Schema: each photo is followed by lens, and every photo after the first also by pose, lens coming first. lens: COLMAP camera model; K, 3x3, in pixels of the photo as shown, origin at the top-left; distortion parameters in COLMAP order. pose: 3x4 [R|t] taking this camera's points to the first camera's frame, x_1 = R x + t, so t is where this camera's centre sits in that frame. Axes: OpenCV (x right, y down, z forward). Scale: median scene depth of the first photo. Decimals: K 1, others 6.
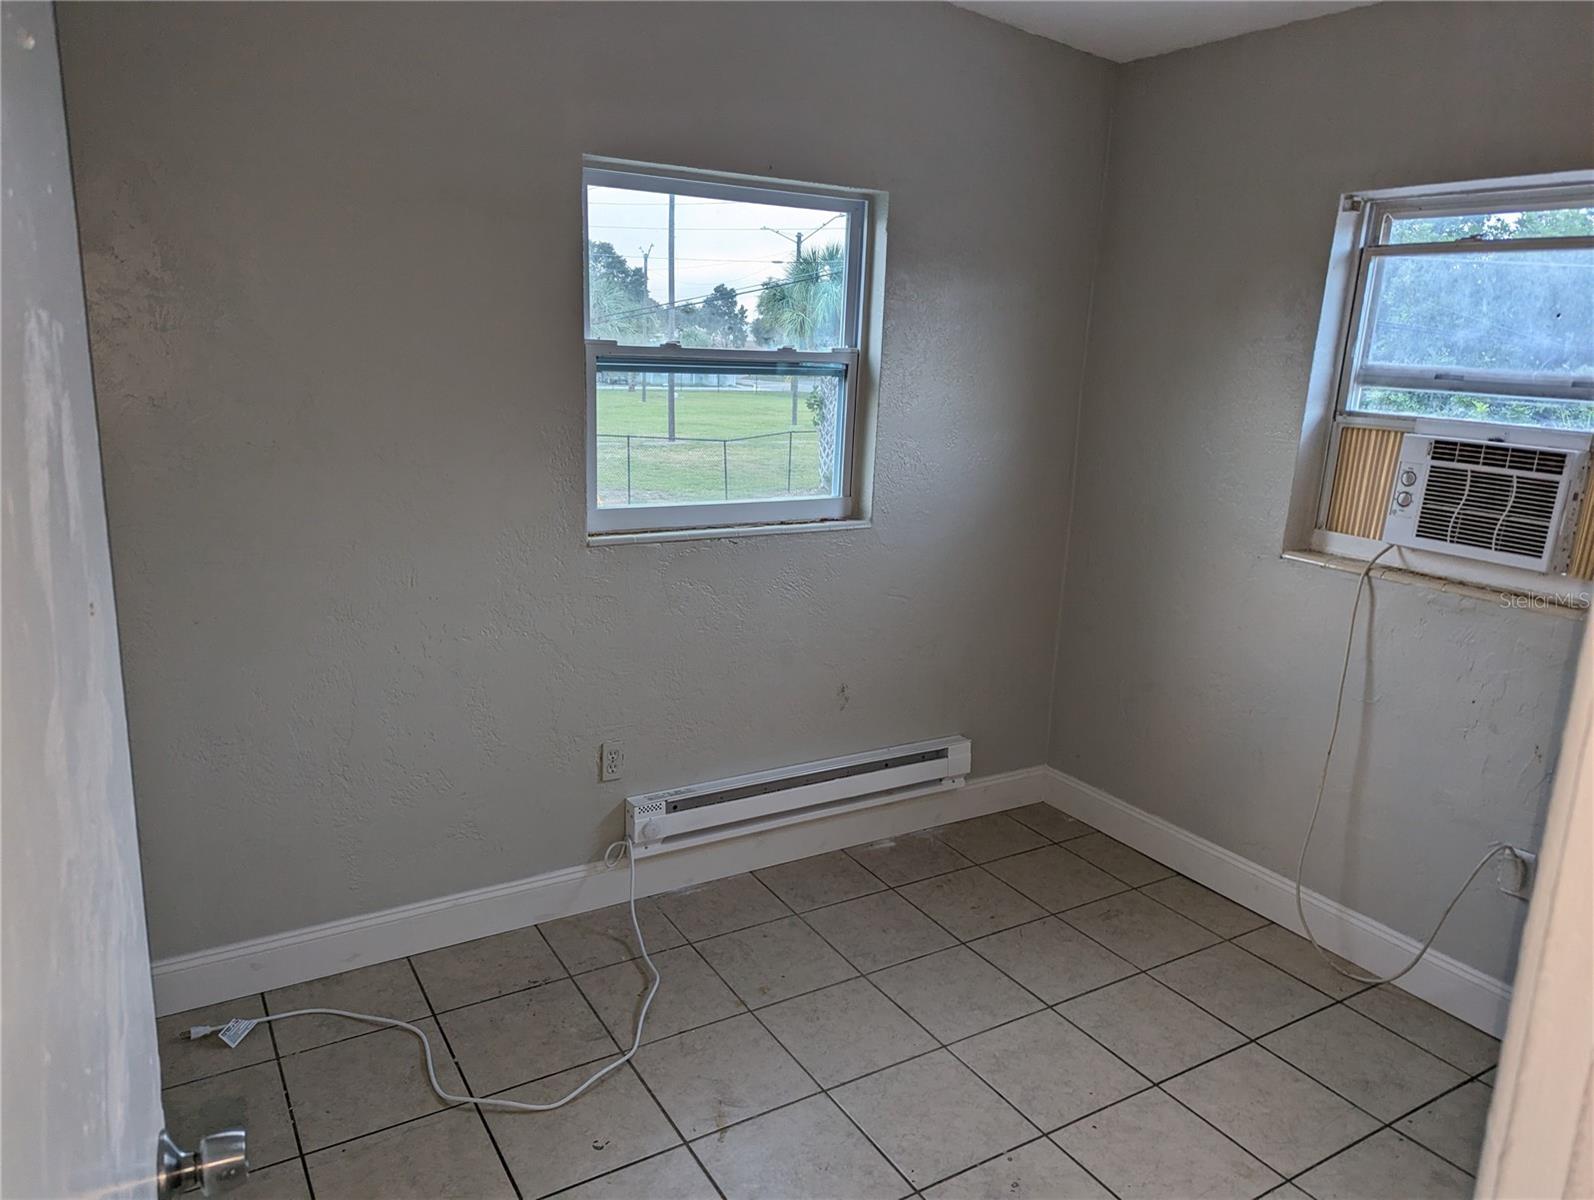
lens RADIAL K [[1127.9, 0, 769.8], [0, 1127.9, 596.5], [0, 0, 1]] dist [0.052989, -0.047844]
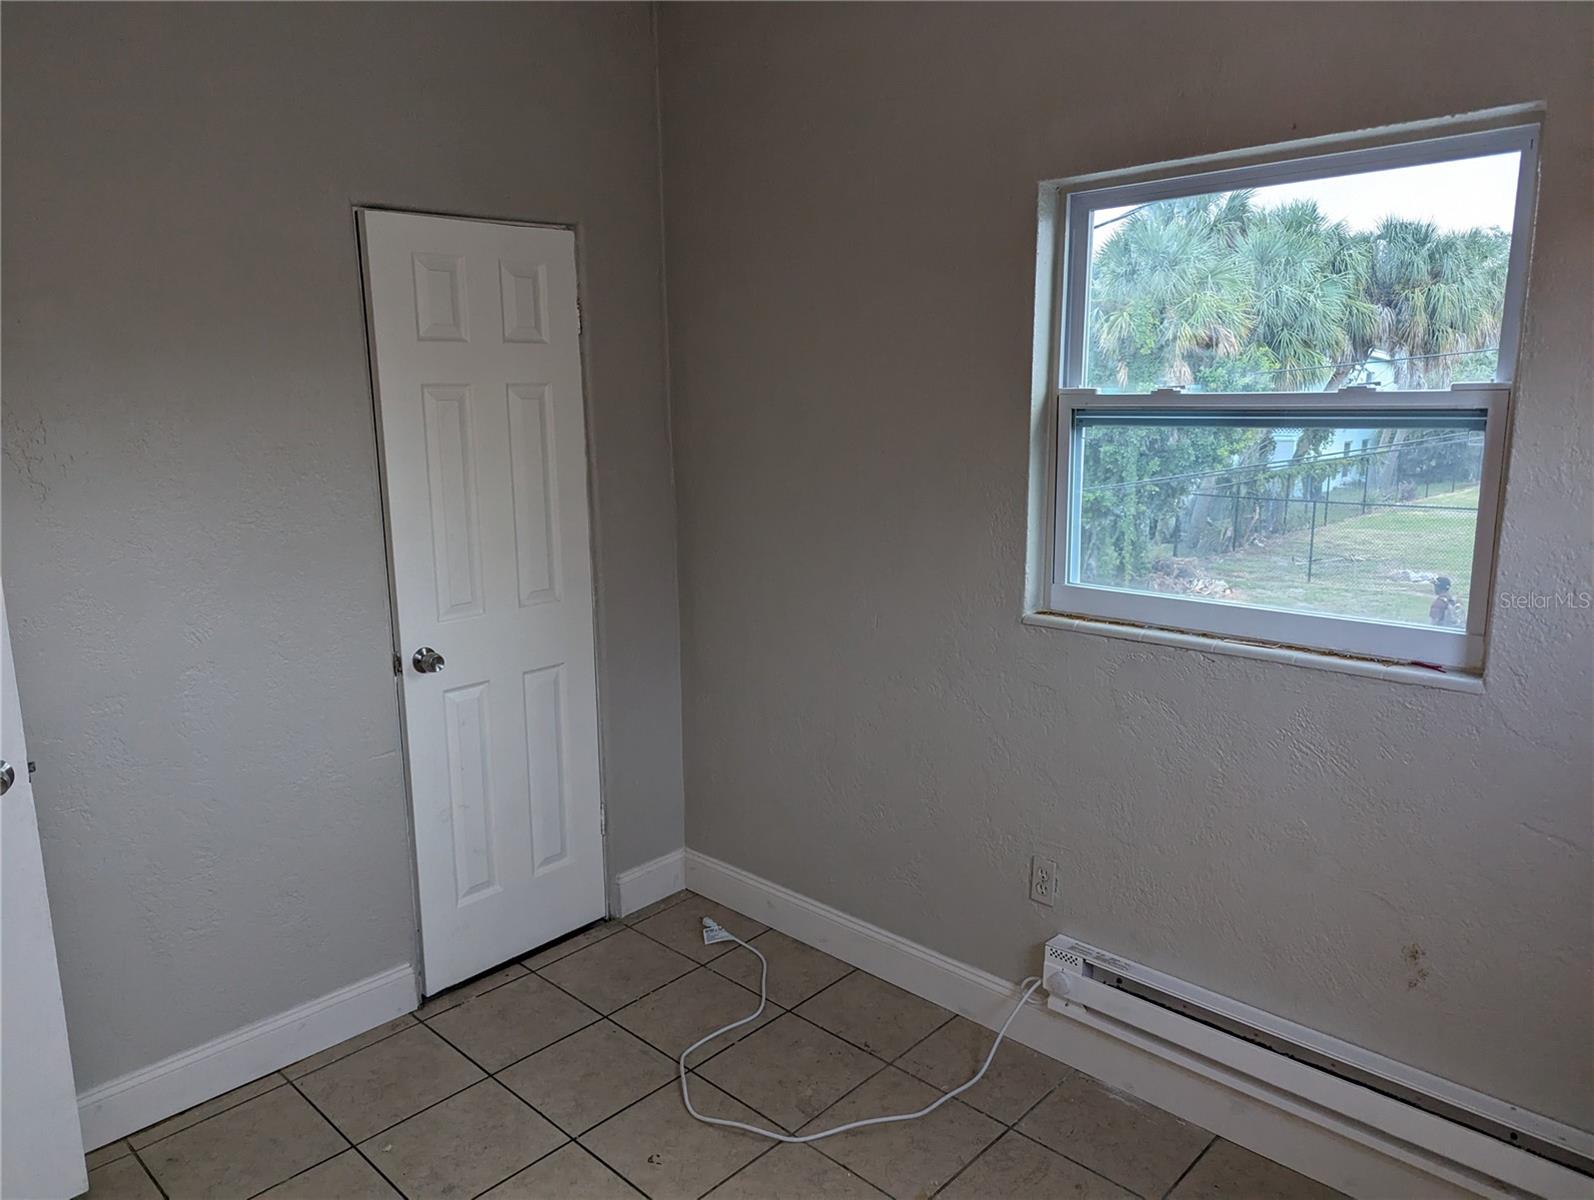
lens RADIAL K [[1127.9, 0, 806.5], [0, 1127.9, 592.1], [0, 0, 1]] dist [0.052989, -0.047844]
pose [[0.236867, 0.130881, -0.962686, 0.611984], [-0.189797, 0.978026, 0.086268, -0.106368], [0.952823, 0.162281, 0.256503, 0.579584]]
